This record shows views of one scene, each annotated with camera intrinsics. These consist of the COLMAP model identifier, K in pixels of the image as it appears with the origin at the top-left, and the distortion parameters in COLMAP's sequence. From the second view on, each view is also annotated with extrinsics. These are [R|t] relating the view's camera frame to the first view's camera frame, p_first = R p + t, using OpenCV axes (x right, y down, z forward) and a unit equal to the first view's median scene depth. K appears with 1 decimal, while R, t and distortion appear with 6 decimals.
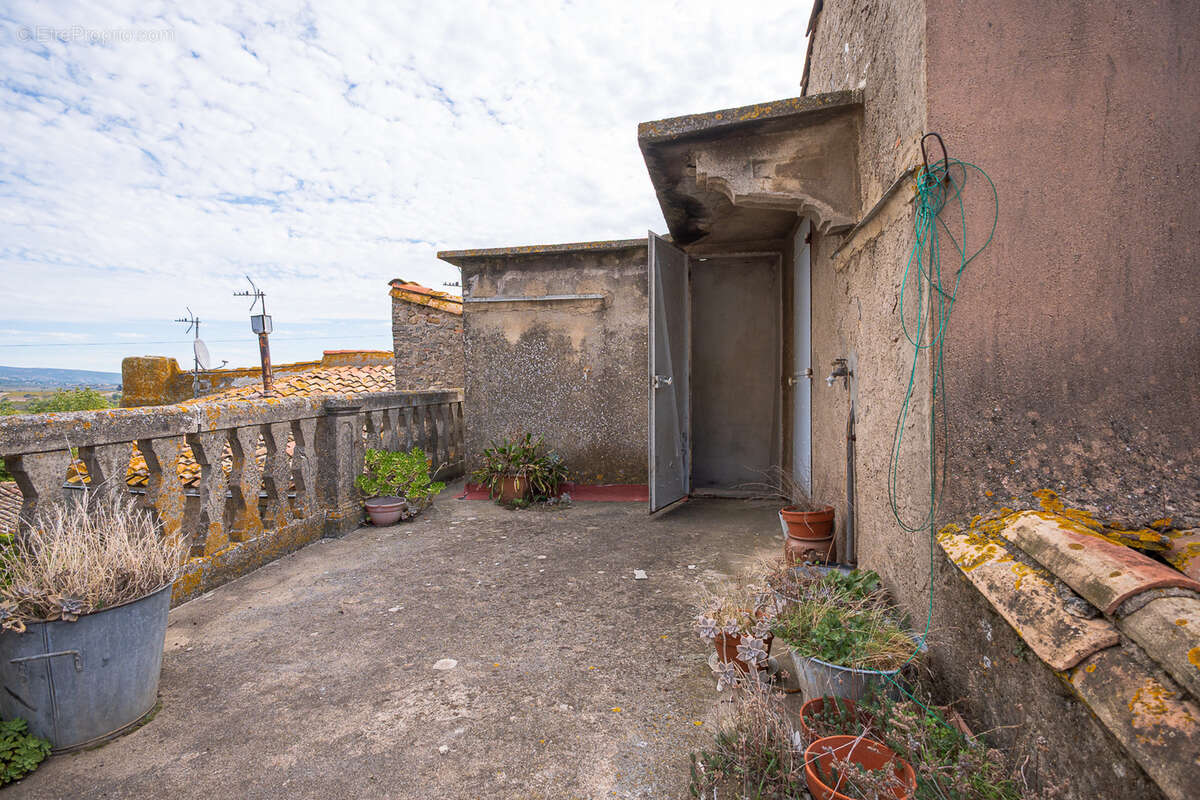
lens RADIAL K [[590.8, 0, 599.6], [0, 590.8, 401.7], [0, 0, 1]] dist [-0.004520, -0.000182]
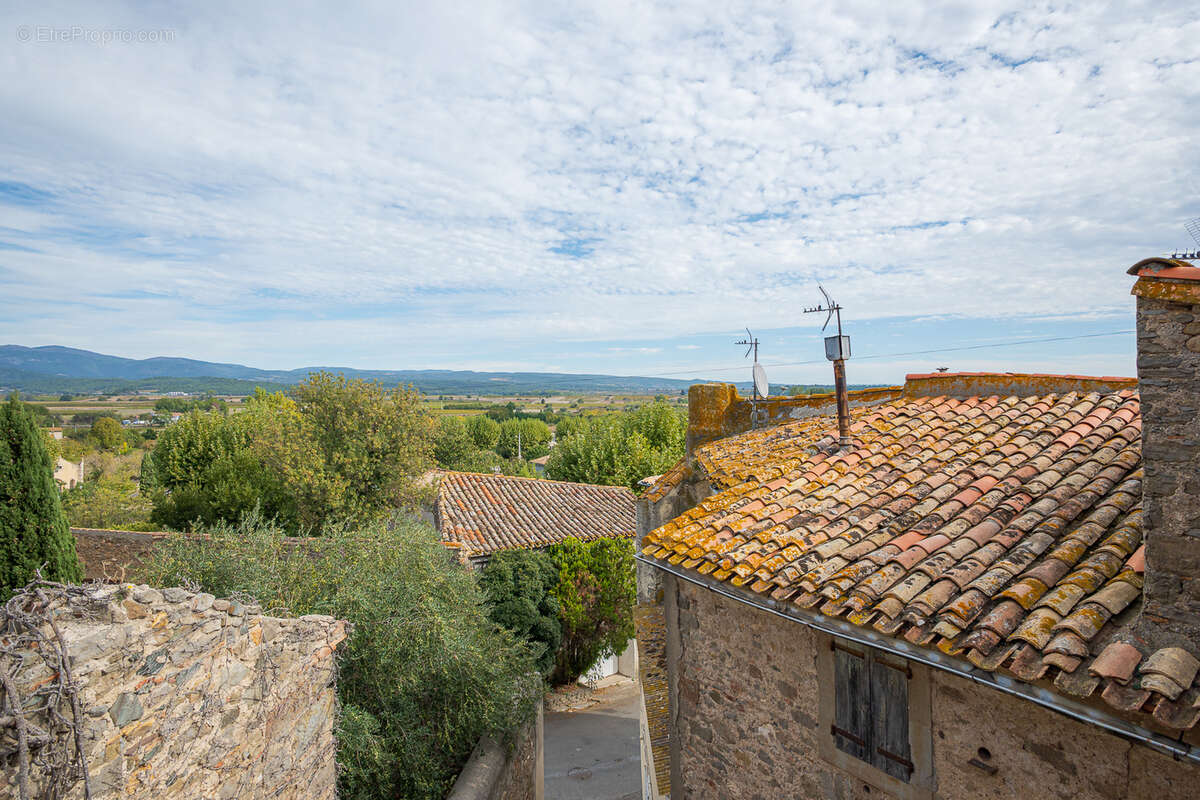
lens RADIAL K [[643.5, 0, 610.8], [0, 643.5, 399.0], [0, 0, 1]] dist [-0.003190, 0.012584]
pose [[0.700713, 0.004828, -0.713427, -0.420601], [-0.011465, 0.999924, -0.004493, -0.131995], [0.713351, 0.011328, 0.700715, 0.486844]]
